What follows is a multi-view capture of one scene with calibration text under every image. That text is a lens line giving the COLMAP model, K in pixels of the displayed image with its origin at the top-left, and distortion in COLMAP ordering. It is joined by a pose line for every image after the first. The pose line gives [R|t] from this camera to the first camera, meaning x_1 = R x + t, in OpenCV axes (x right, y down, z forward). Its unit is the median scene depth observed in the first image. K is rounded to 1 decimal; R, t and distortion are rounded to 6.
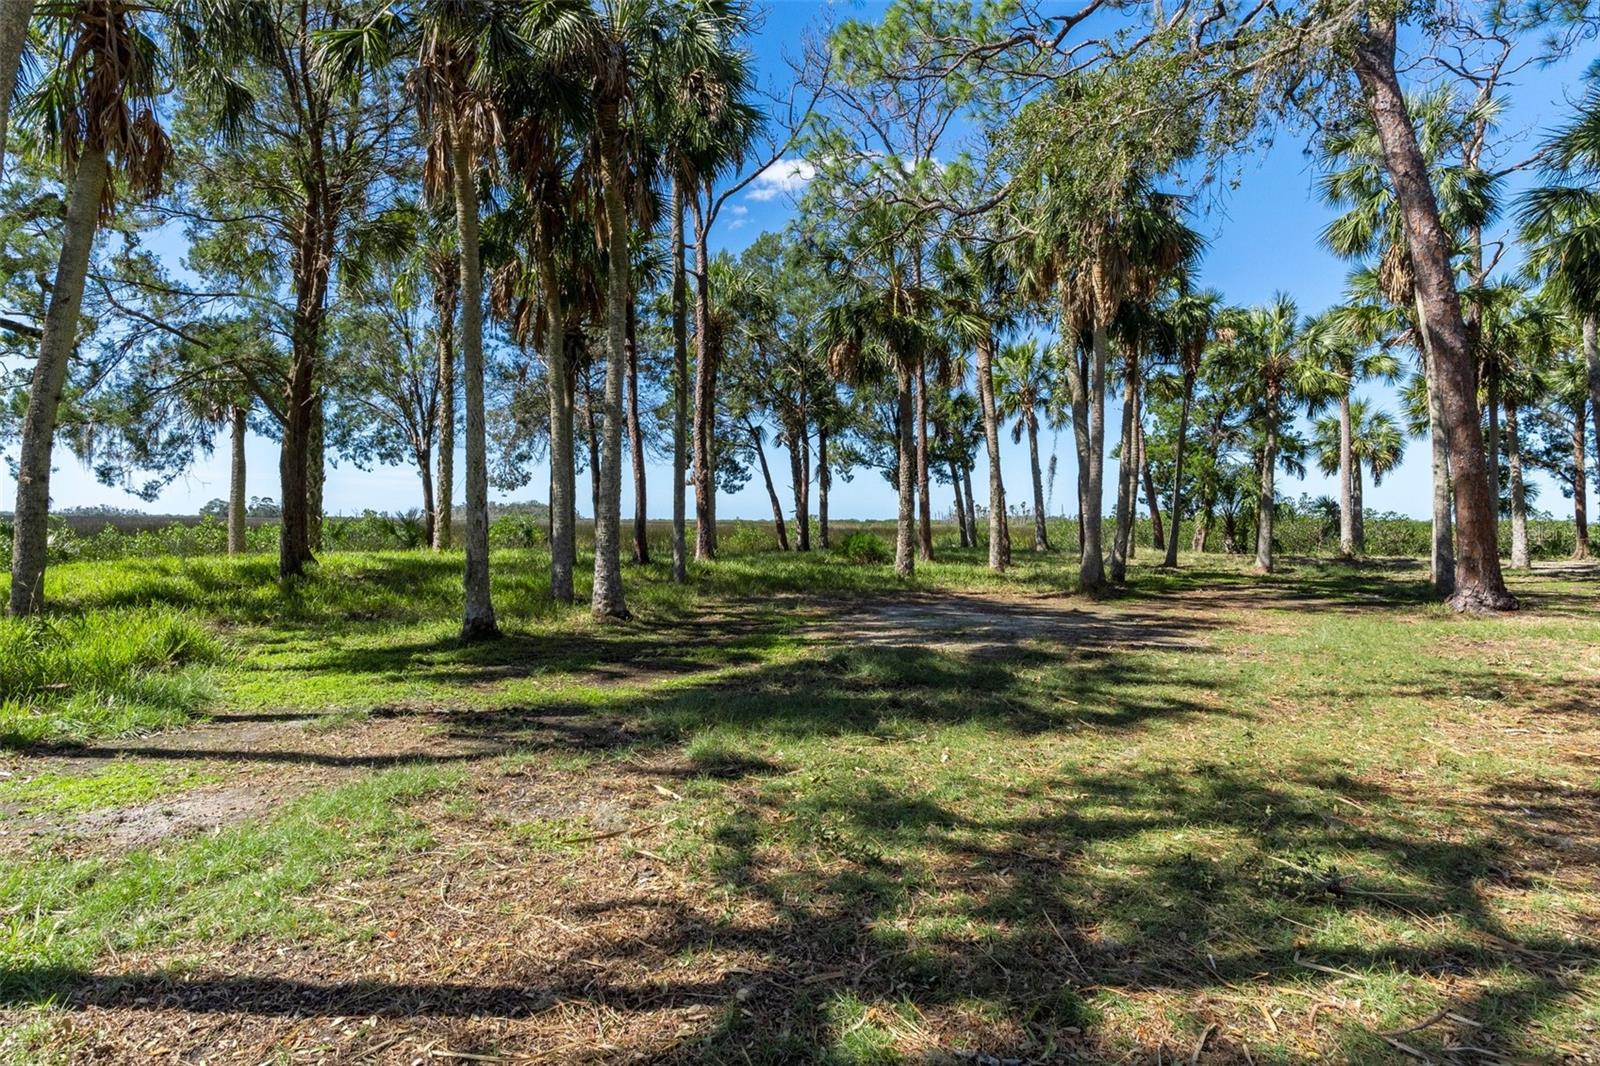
lens RADIAL K [[876.3, 0, 792.6], [0, 876.3, 525.9], [0, 0, 1]] dist [0.004302, 0.000044]
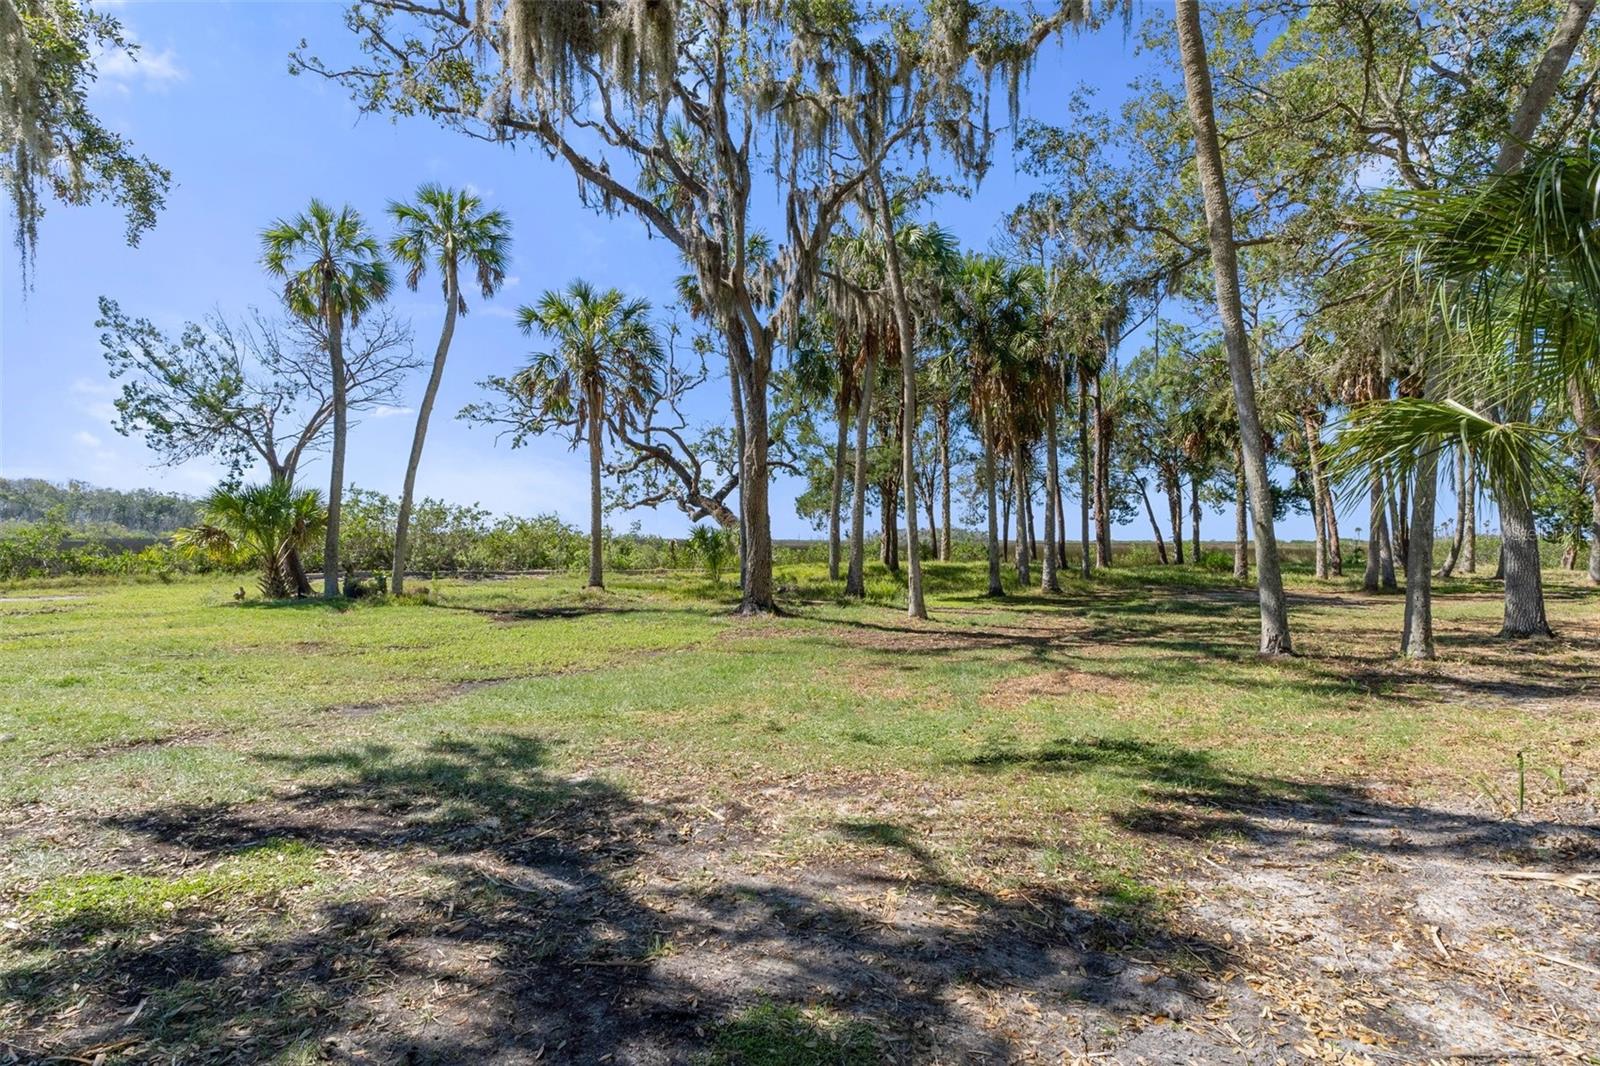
lens RADIAL K [[792.3, 0, 753.7], [0, 792.3, 508.2], [0, 0, 1]] dist [0.021021, 0.000044]
pose [[0.866236, -0.026041, -0.498957, 0.071580], [0.003223, 0.998911, -0.046538, -0.005712], [0.499625, 0.038705, 0.865377, -0.558619]]
